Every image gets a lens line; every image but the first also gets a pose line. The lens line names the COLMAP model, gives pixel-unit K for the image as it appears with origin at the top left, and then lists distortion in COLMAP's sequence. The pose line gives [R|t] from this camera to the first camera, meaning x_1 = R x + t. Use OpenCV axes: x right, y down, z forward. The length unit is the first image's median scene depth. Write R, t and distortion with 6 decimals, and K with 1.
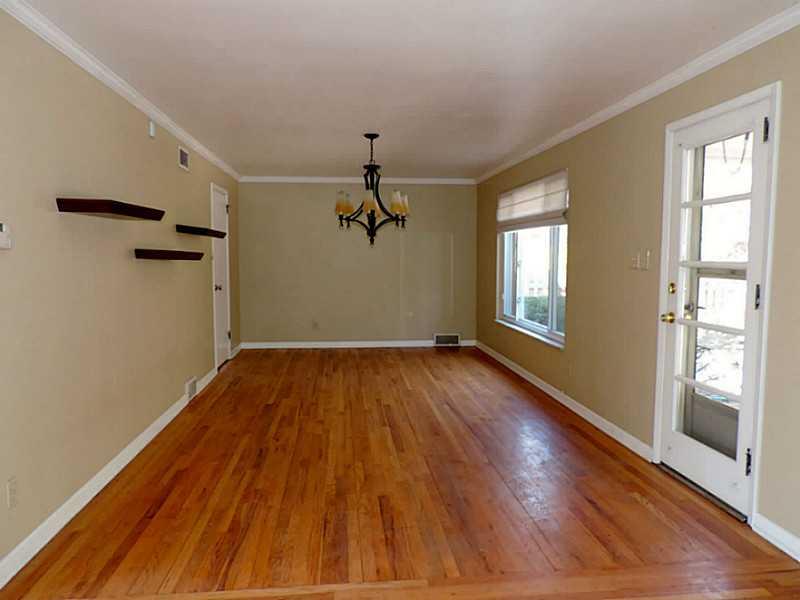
lens RADIAL K [[588.2, 0, 405.0], [0, 588.2, 300.6], [0, 0, 1]] dist [-0.025341, 0.003413]
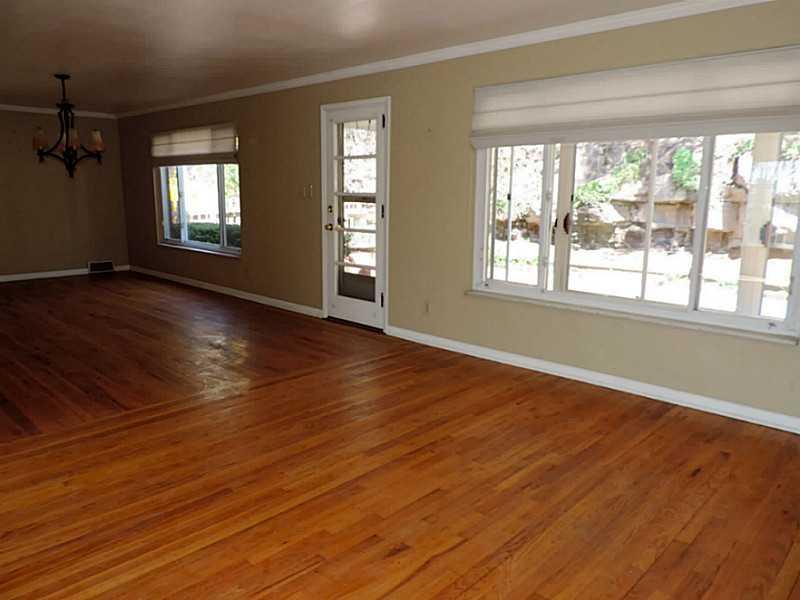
lens RADIAL K [[567.3, 0, 400.8], [0, 567.3, 298.1], [0, 0, 1]] dist [-0.018902, 0.003285]
pose [[0.768067, -0.116910, 0.629607, -0.342084], [0.041636, 0.990230, 0.133081, 0.018577], [-0.639014, -0.076000, 0.765431, -0.293540]]
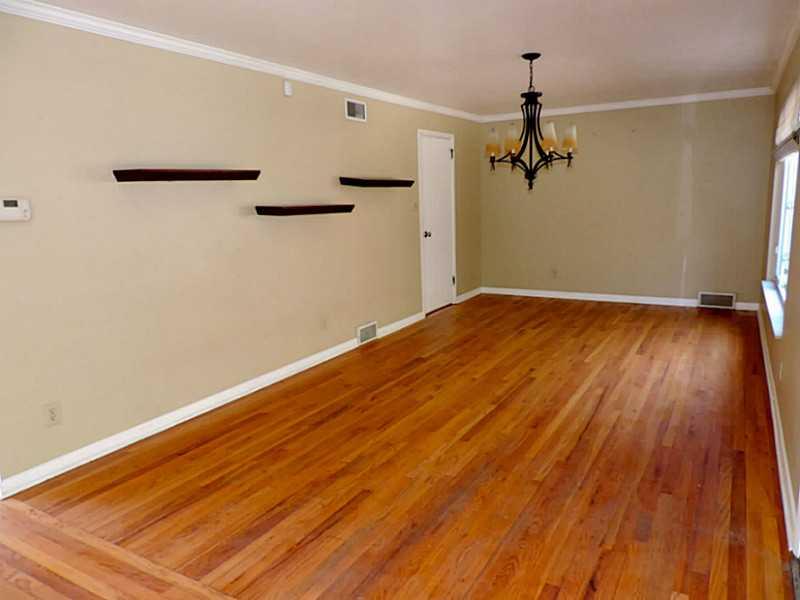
lens RADIAL K [[567.3, 0, 402.8], [0, 567.3, 302.3], [0, 0, 1]] dist [-0.018902, 0.003285]
pose [[0.808015, 0.083118, -0.583270, 0.351839], [-0.012504, 0.992195, 0.124070, -0.040754], [0.589029, -0.092957, 0.802747, 0.273023]]
